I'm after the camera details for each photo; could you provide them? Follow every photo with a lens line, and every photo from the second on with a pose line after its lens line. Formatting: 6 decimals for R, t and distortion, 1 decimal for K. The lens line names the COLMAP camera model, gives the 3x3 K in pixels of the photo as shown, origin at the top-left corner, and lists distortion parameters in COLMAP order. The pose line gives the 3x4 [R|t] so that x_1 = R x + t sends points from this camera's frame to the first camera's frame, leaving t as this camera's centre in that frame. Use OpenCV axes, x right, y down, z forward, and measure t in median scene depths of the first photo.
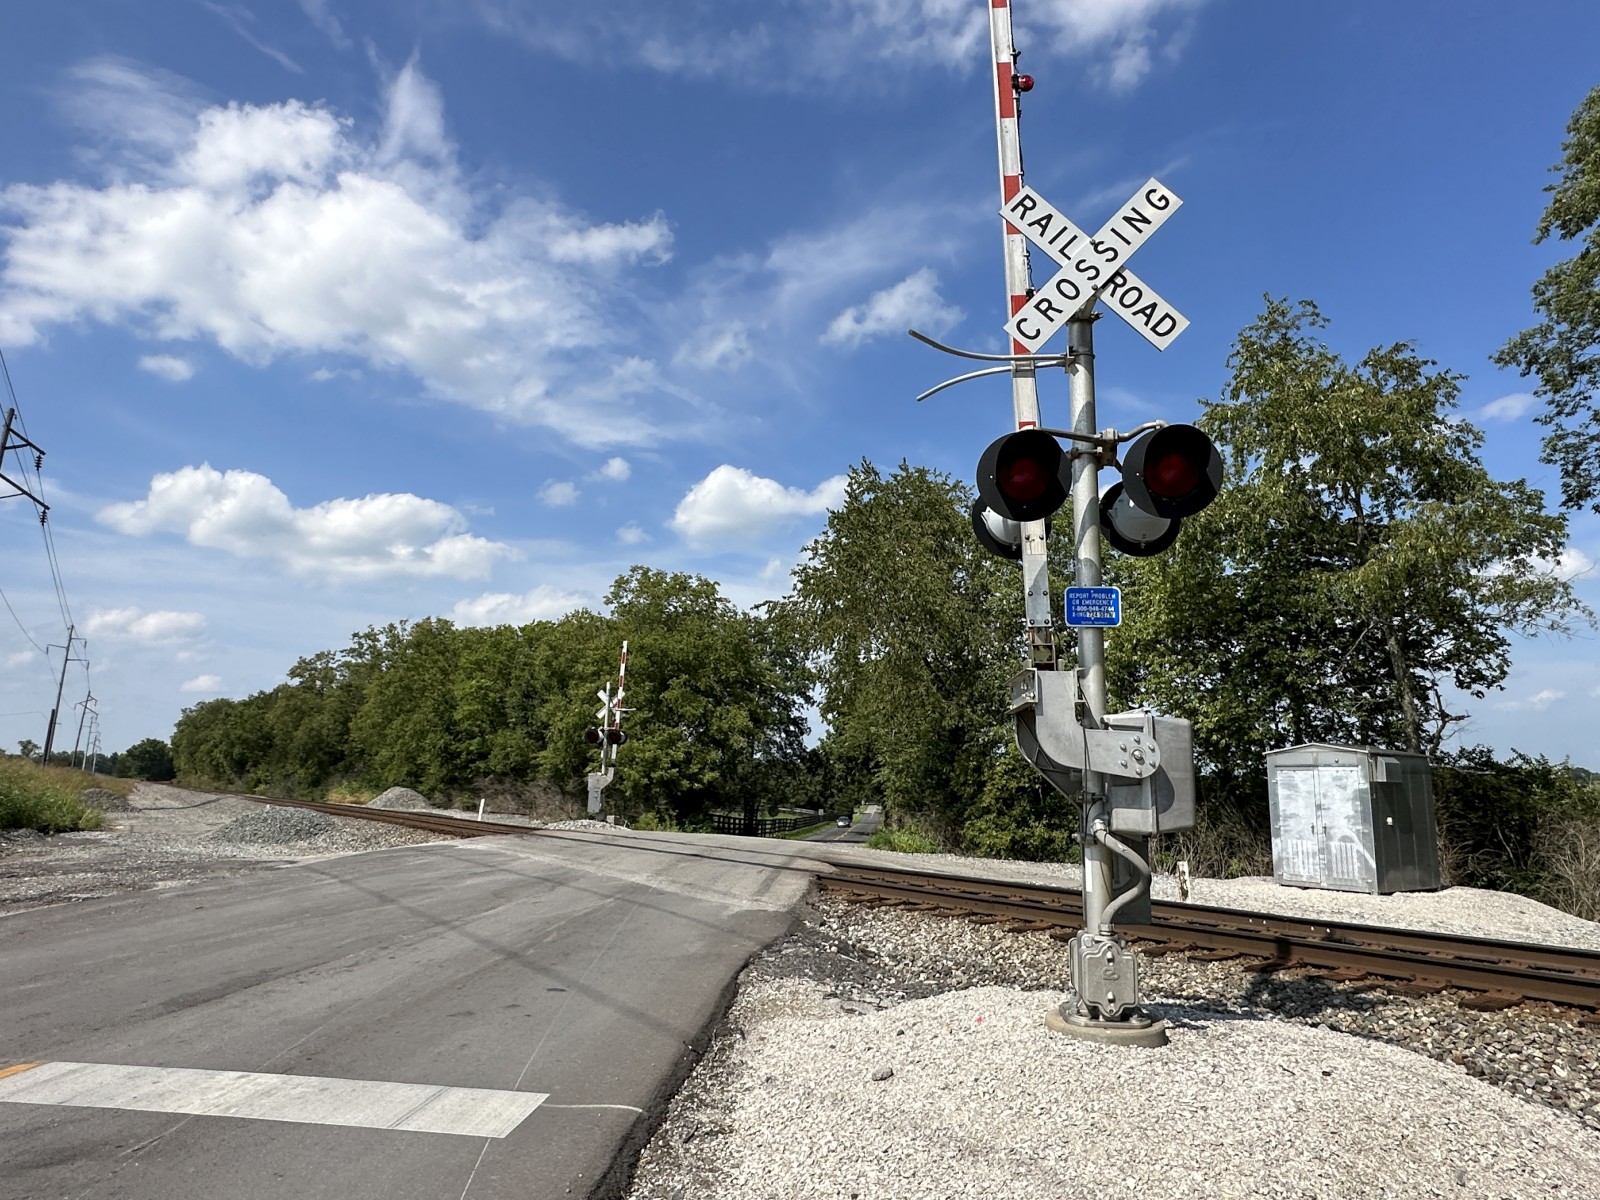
lens RADIAL K [[979.3, 0, 800.0], [0, 979.3, 600.0], [0, 0, 1]] dist [-0.004529, 0.003829]
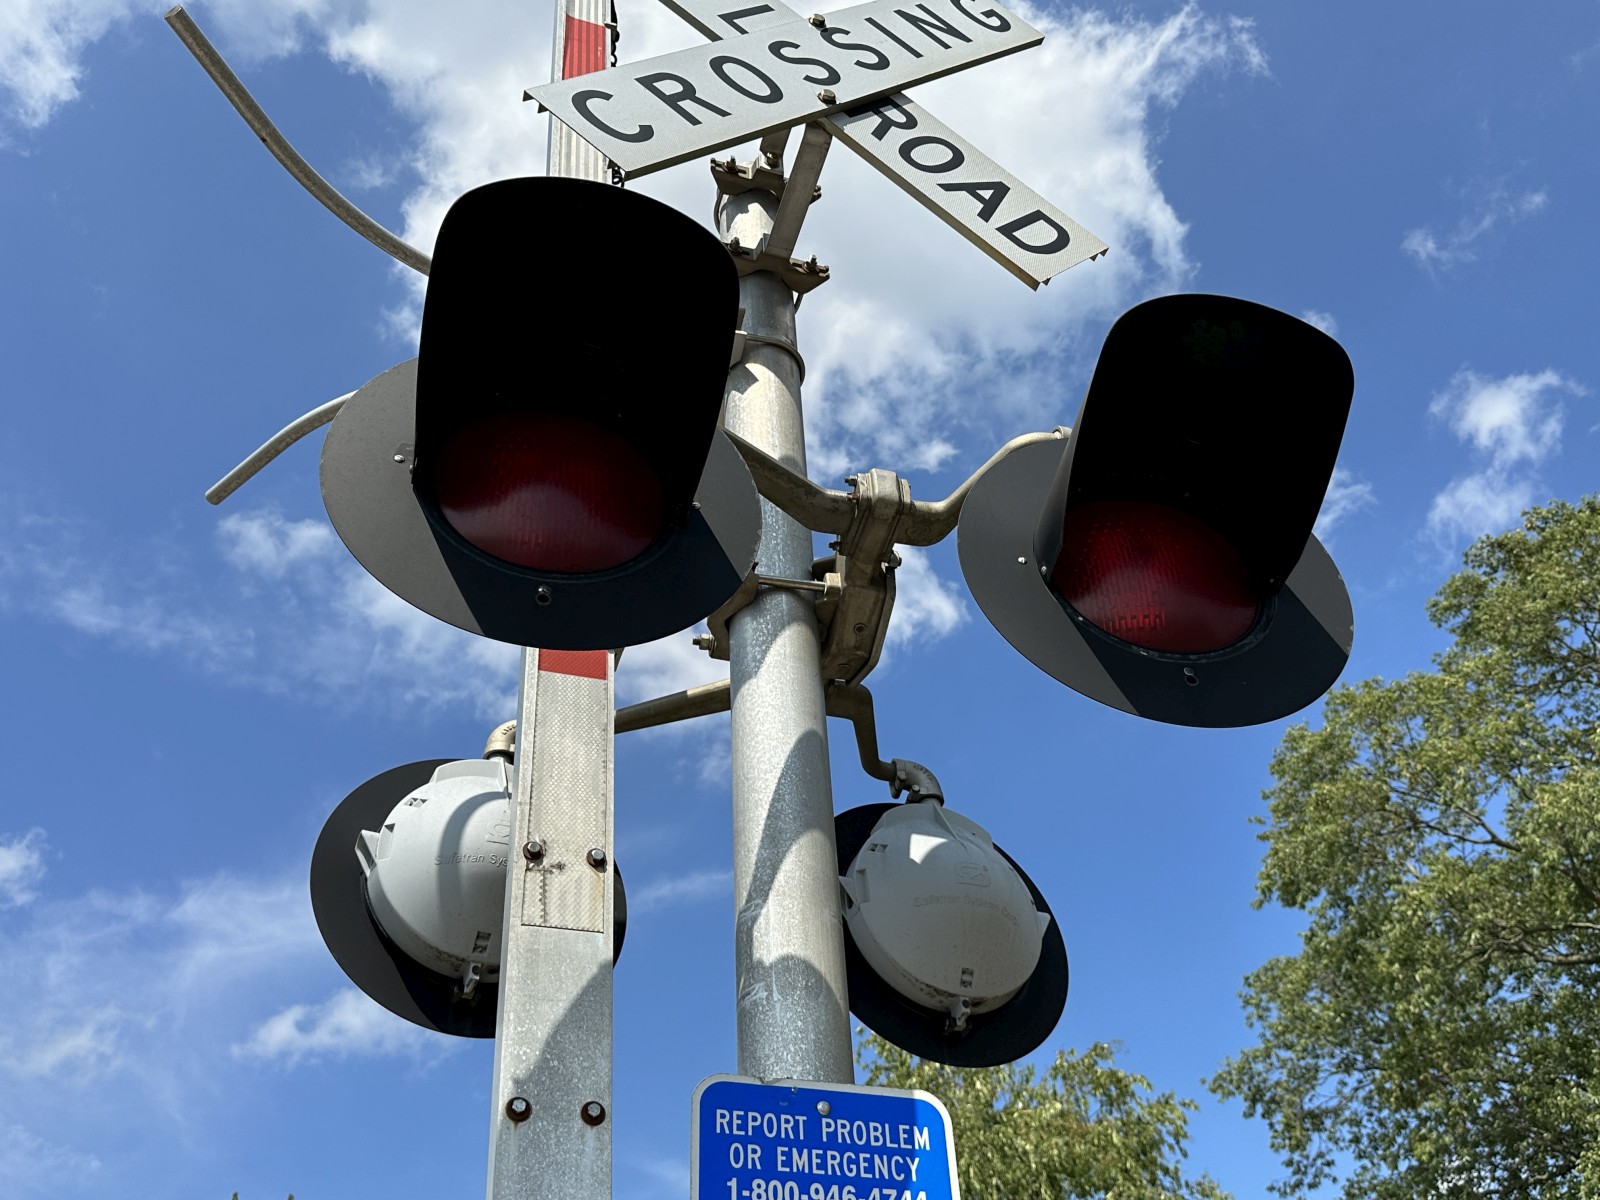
lens RADIAL K [[1411.3, 0, 800.0], [0, 1411.3, 600.0], [0, 0, 1]] dist [0.010671, 0.003373]
pose [[0.921792, 0.214491, 0.322946, 0.049594], [-0.002205, 0.835896, -0.548884, 0.017694], [-0.387680, 0.505244, 0.770994, 0.201383]]
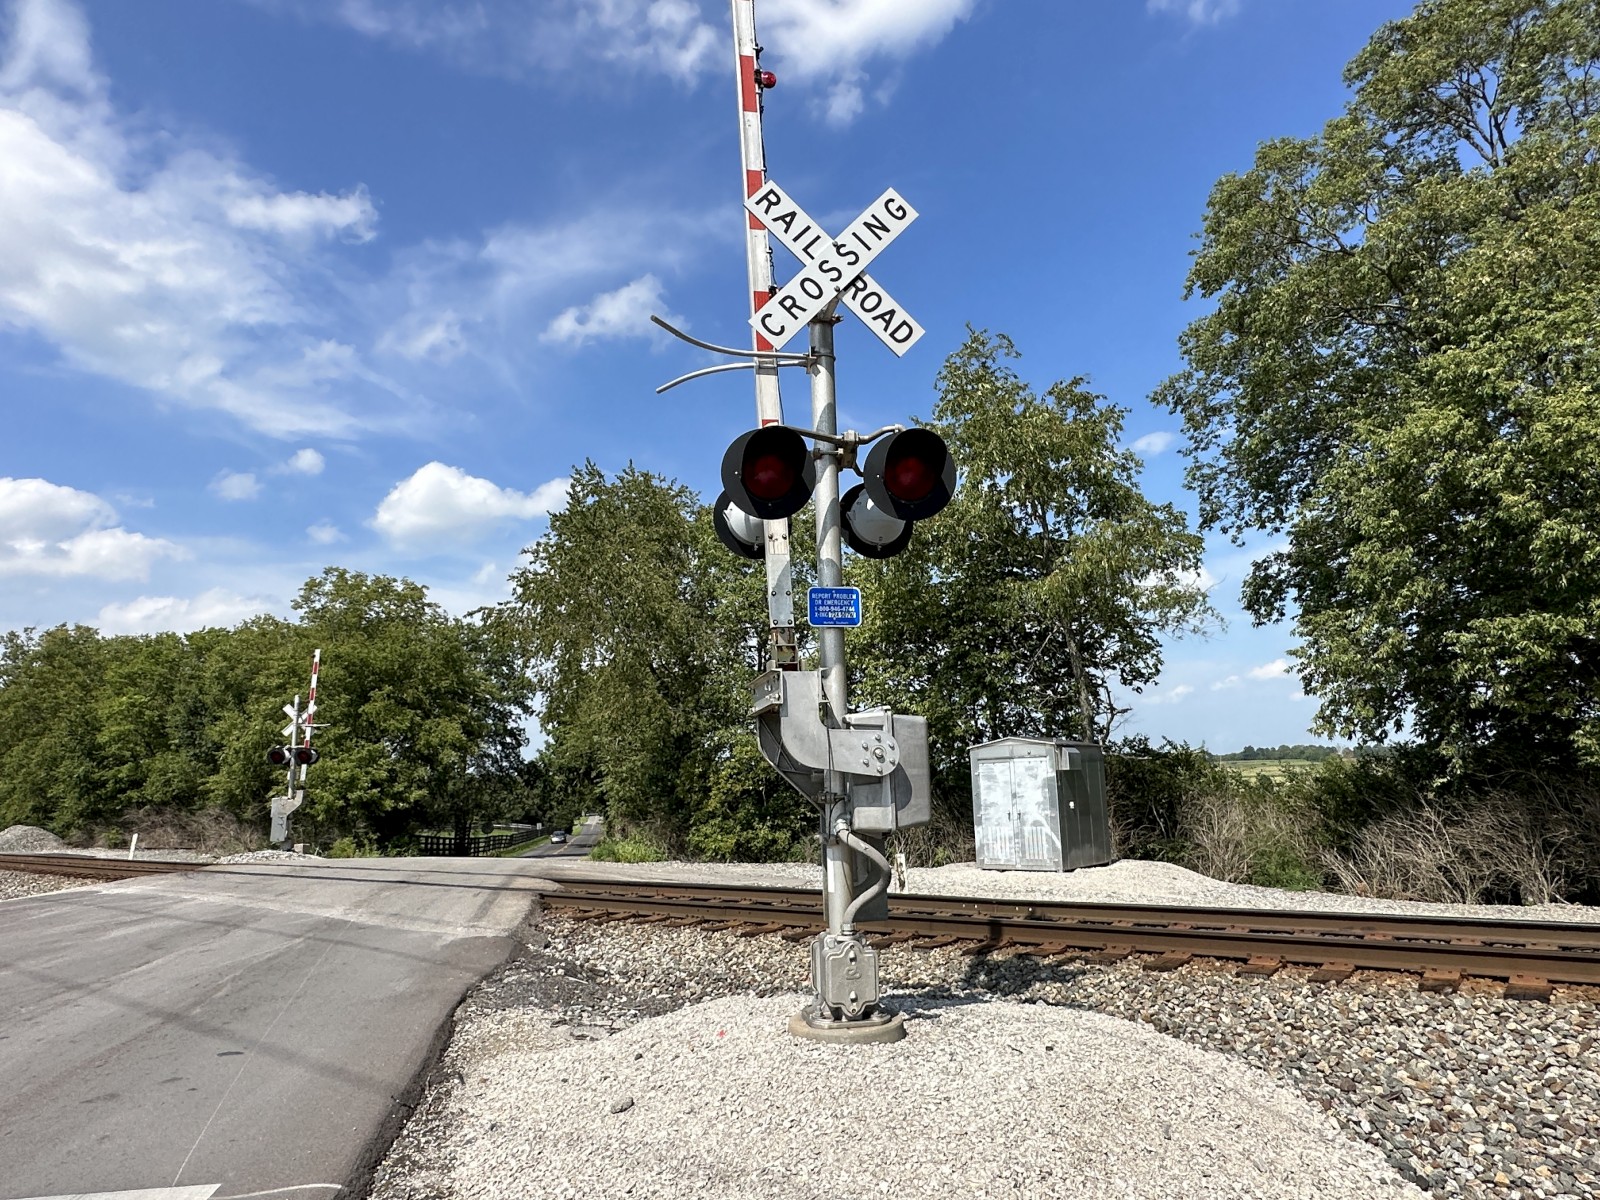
lens RADIAL K [[979.3, 0, 800.0], [0, 979.3, 600.0], [0, 0, 1]] dist [-0.004529, 0.003829]
pose [[0.960576, 0.005960, 0.277953, -0.003604], [-0.004008, 0.999963, -0.007592, 0.002143], [-0.277988, 0.006179, 0.960565, 0.012727]]
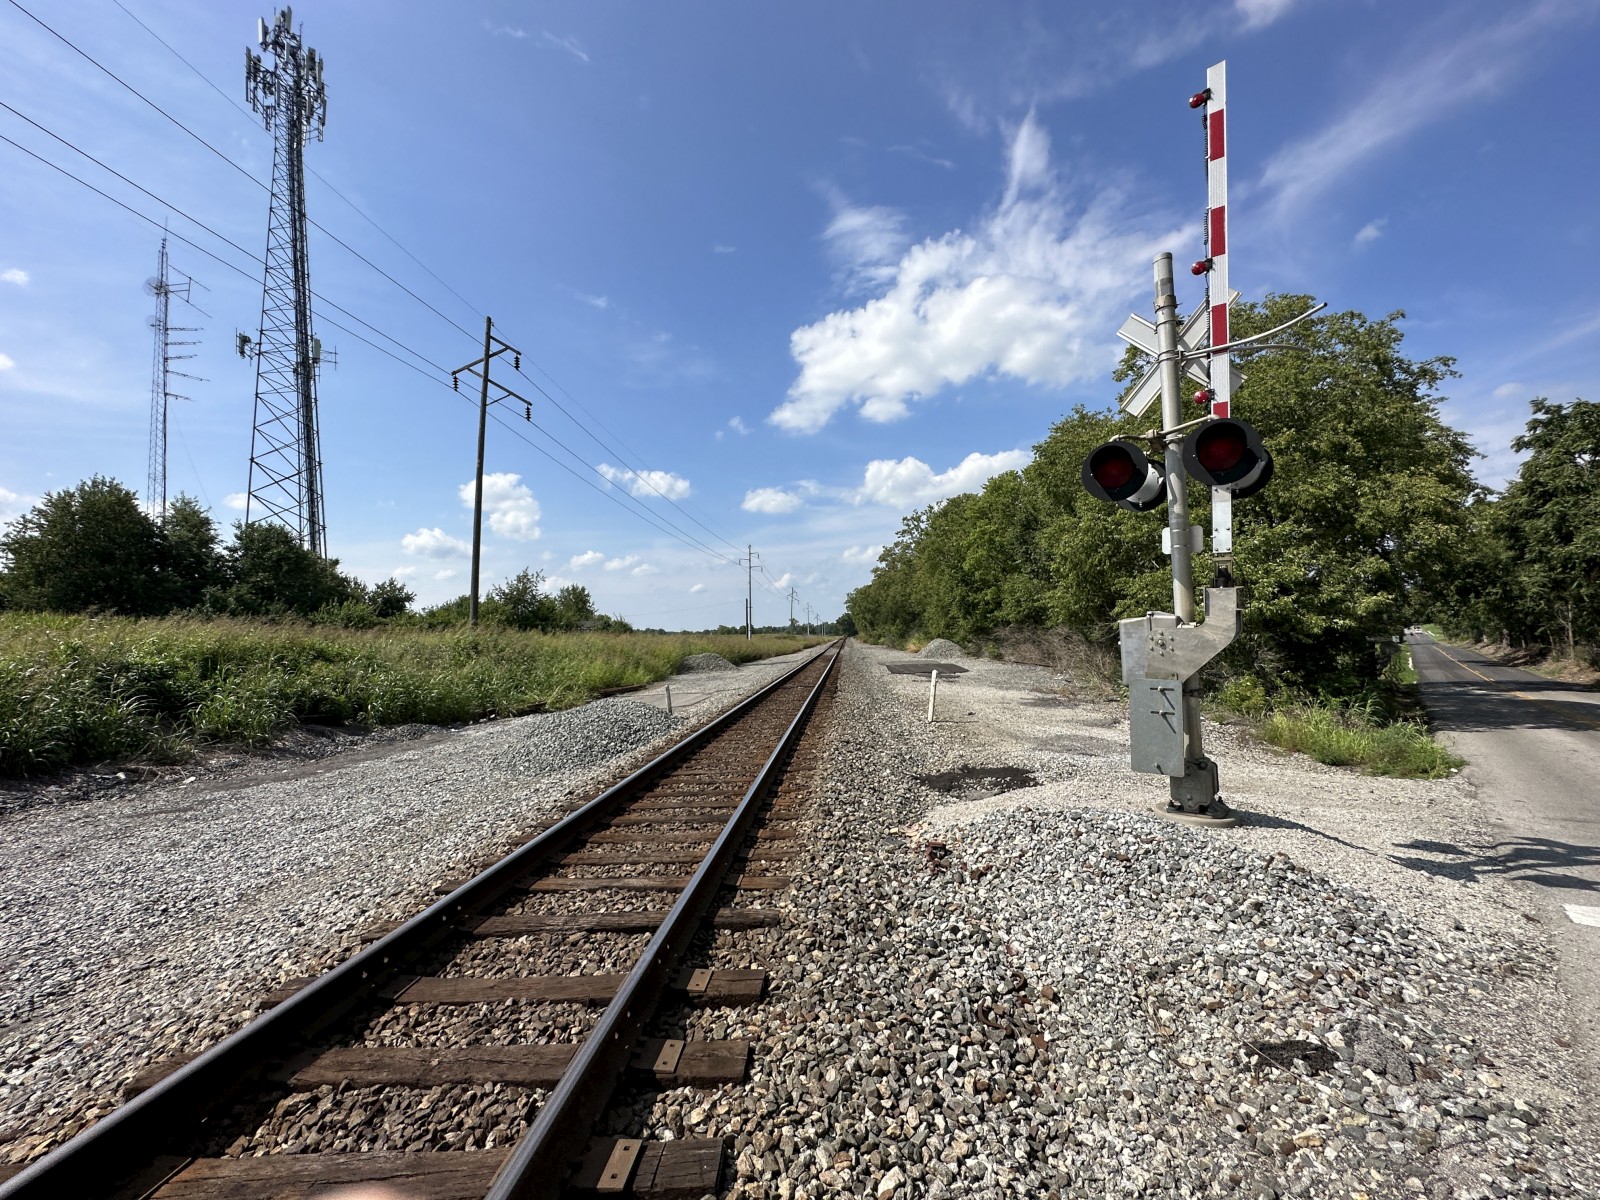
lens RADIAL K [[680.6, 0, 800.0], [0, 680.6, 600.0], [0, 0, 1]] dist [0.003108, 0.000750]
pose [[0.795052, -0.081917, -0.600984, -0.281666], [0.168024, 0.981806, 0.088457, 0.229645], [0.582804, -0.171308, 0.794351, 1.305541]]
